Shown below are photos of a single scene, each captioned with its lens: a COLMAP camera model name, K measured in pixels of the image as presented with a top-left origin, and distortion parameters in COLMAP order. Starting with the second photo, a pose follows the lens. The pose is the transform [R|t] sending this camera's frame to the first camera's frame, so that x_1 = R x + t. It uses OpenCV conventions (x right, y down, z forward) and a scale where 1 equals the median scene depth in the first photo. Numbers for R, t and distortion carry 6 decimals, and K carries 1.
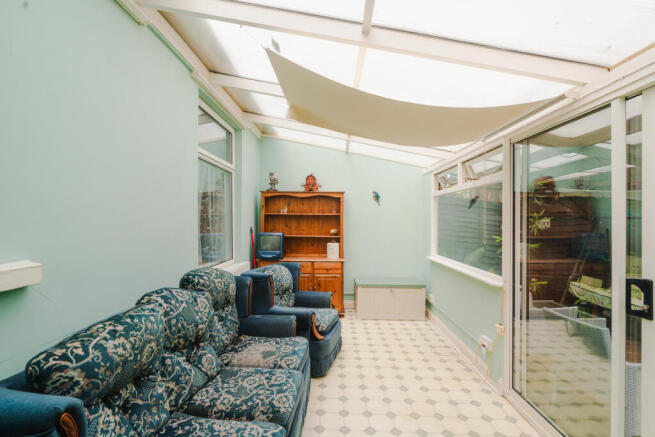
lens RADIAL K [[296.5, 0, 327.8], [0, 296.5, 217.1], [0, 0, 1]] dist [-0.000567, -0.000028]
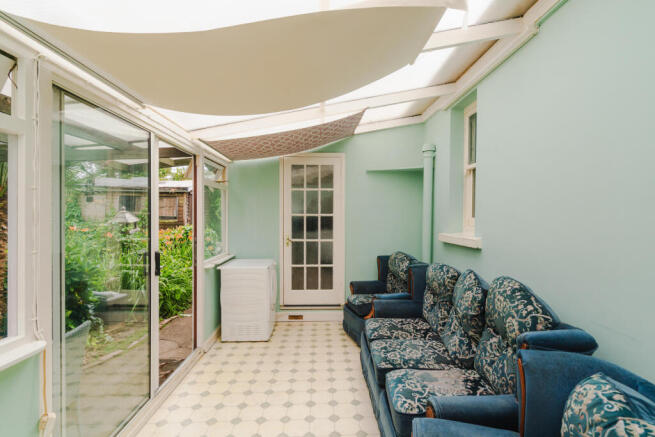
lens RADIAL K [[296.5, 0, 326.7], [0, 296.5, 217.9], [0, 0, 1]] dist [-0.000567, -0.000028]
pose [[-0.998443, -0.009319, -0.054995, 0.172551], [-0.010059, 0.999862, 0.013193, -0.009081], [0.054864, 0.013725, -0.998399, 2.231397]]
